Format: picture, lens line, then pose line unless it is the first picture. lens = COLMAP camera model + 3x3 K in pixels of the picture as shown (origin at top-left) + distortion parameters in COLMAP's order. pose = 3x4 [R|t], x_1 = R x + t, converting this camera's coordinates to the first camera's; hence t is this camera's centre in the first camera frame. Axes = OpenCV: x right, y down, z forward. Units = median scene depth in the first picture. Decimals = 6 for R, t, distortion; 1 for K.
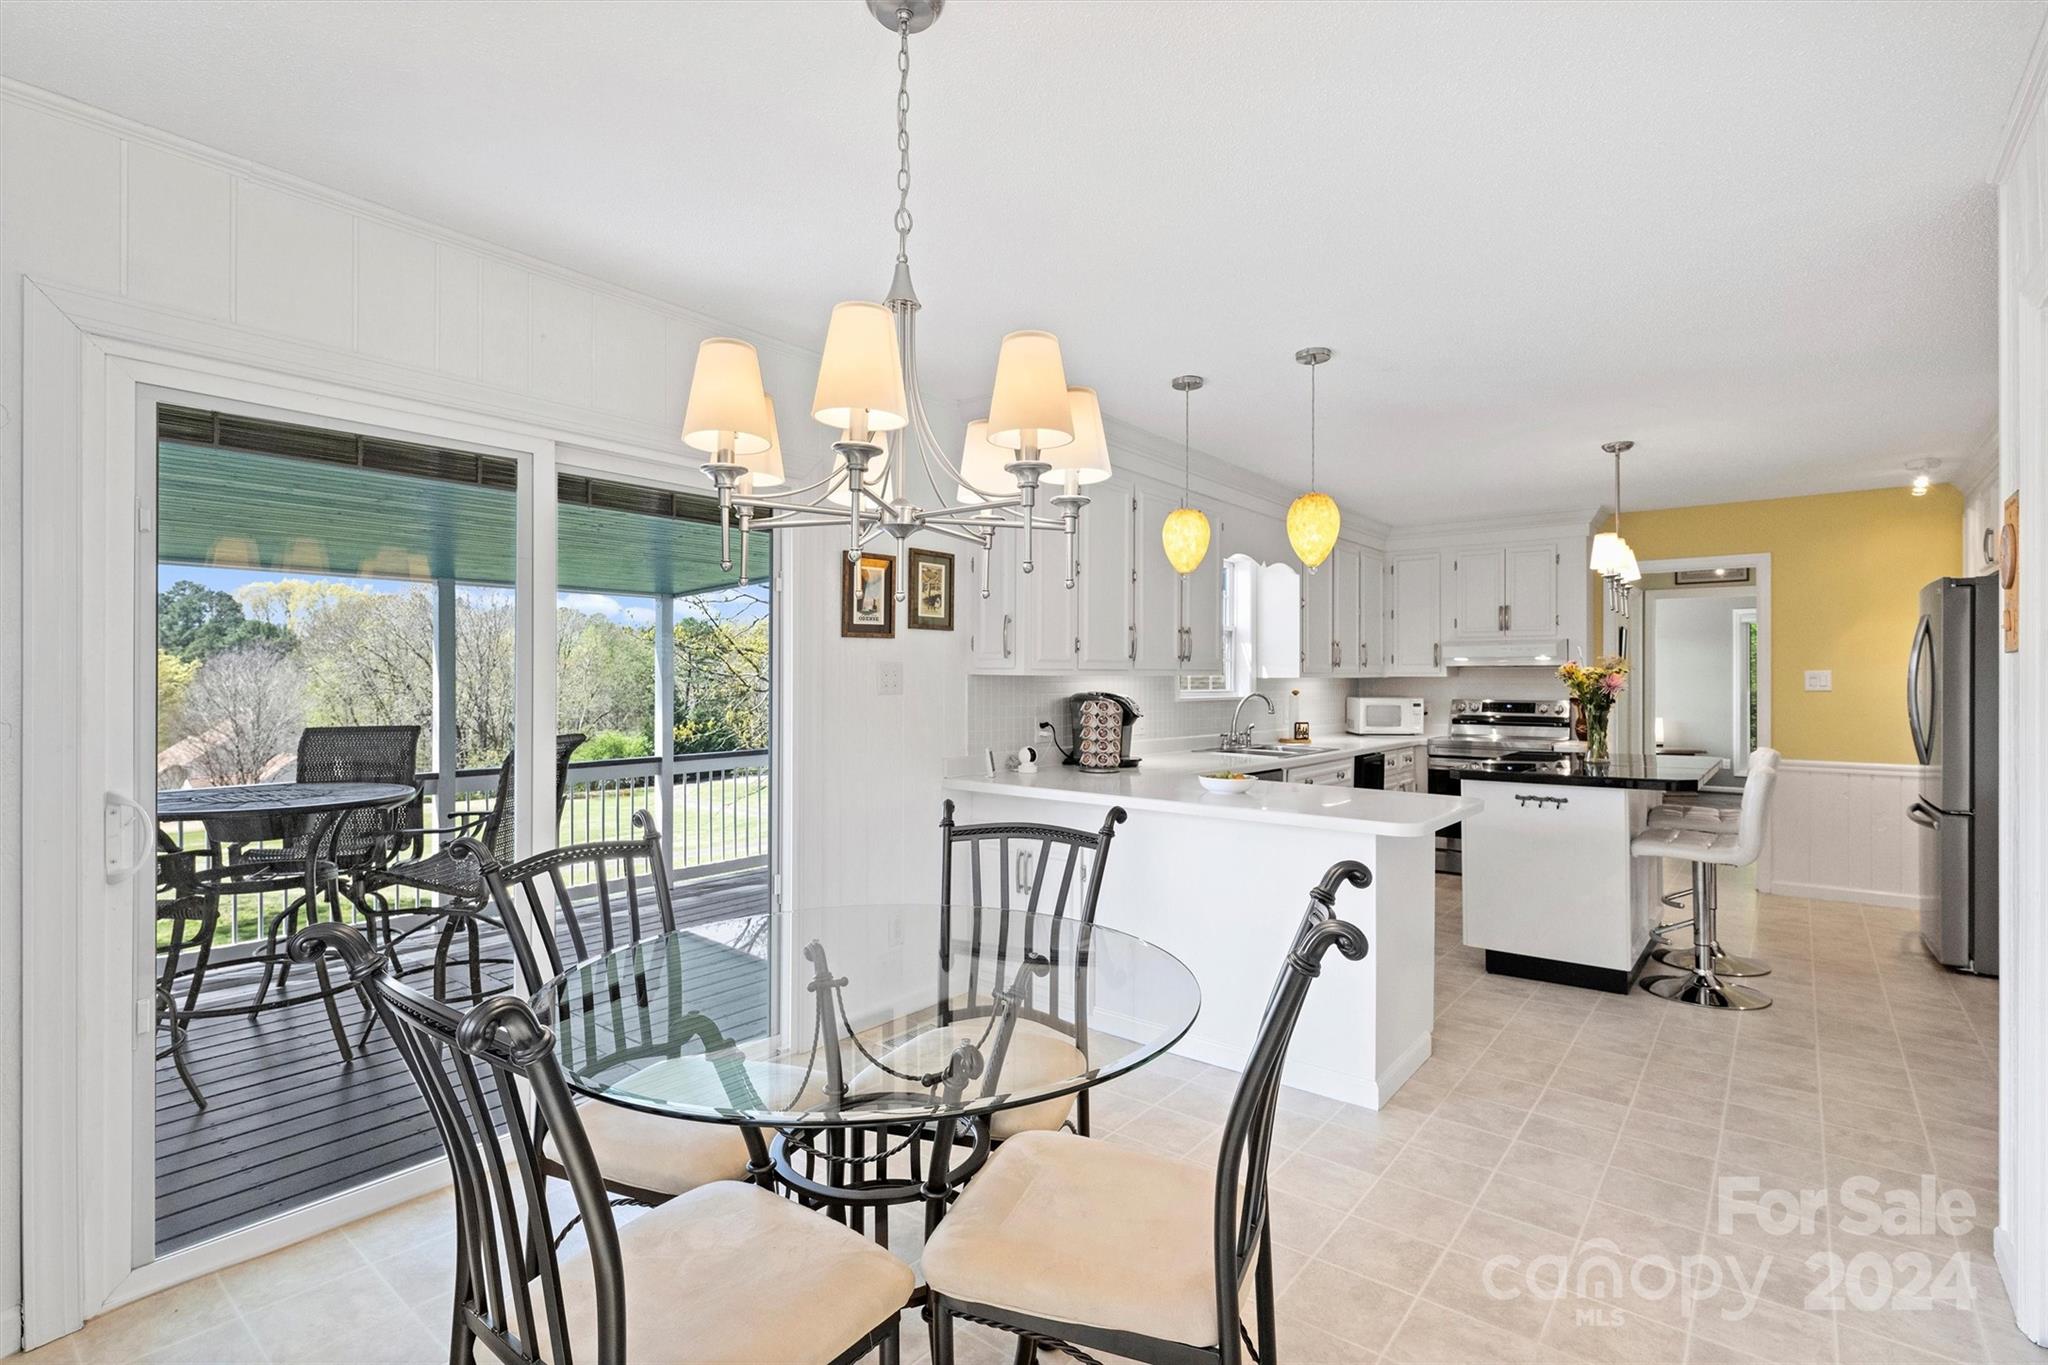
lens RADIAL K [[981.9, 0, 993.0], [0, 981.9, 682.5], [0, 0, 1]] dist [-0.006047, 0.000000]
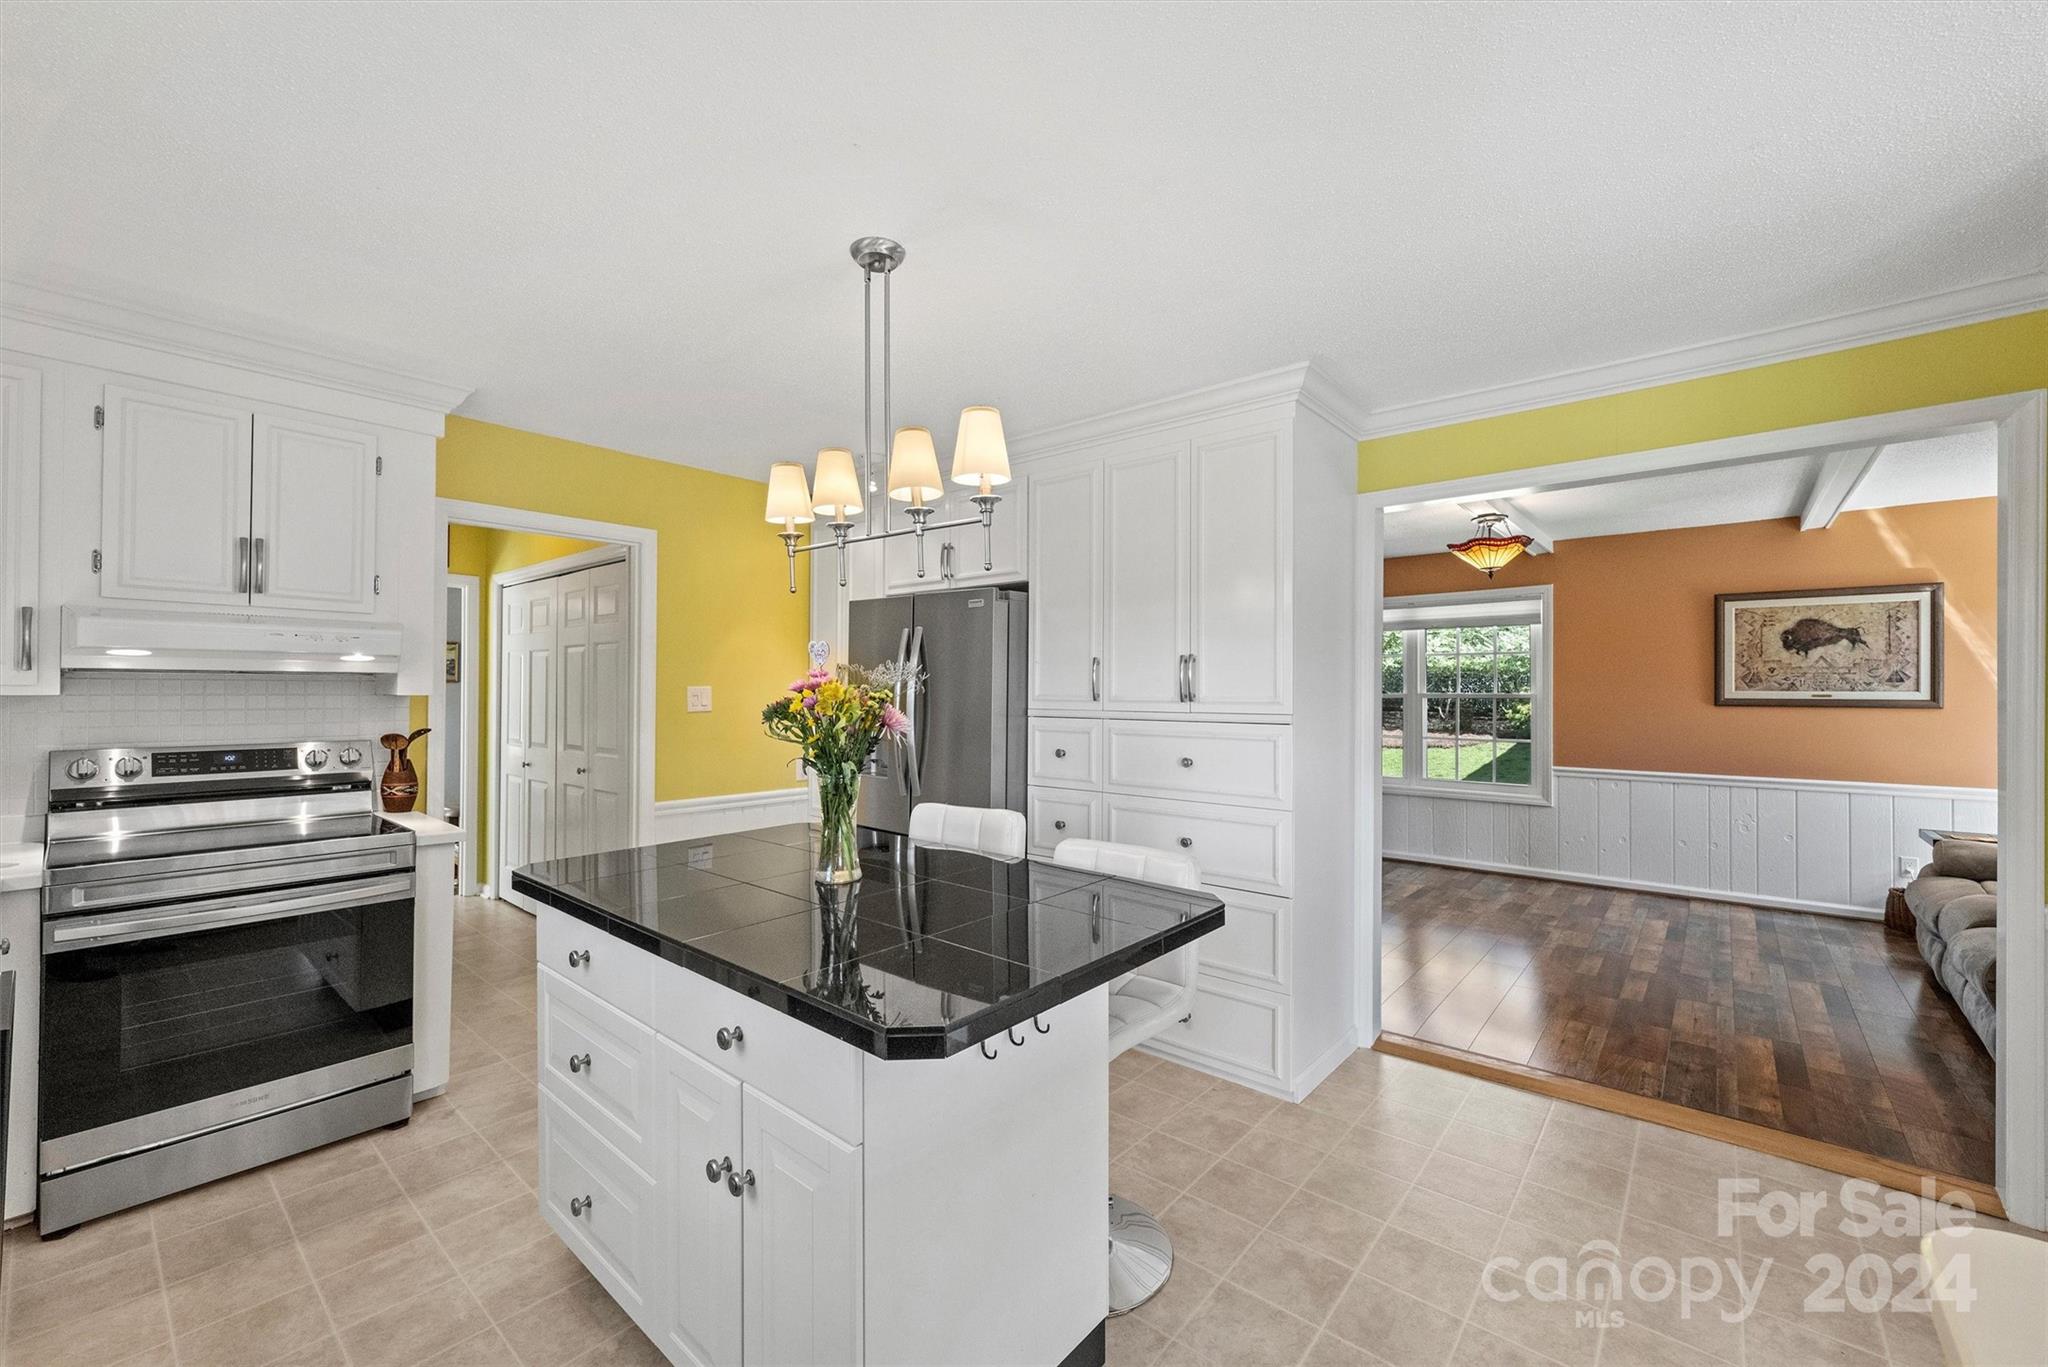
lens RADIAL K [[802.9, 0, 1036.9], [0, 802.9, 685.9], [0, 0, 1]] dist [-0.001464, 0.000437]
pose [[0.010041, 0.006476, 0.999929, 0.153289], [-0.002170, 0.999977, -0.006455, -0.008494], [-0.999947, -0.002105, 0.010055, 0.631151]]
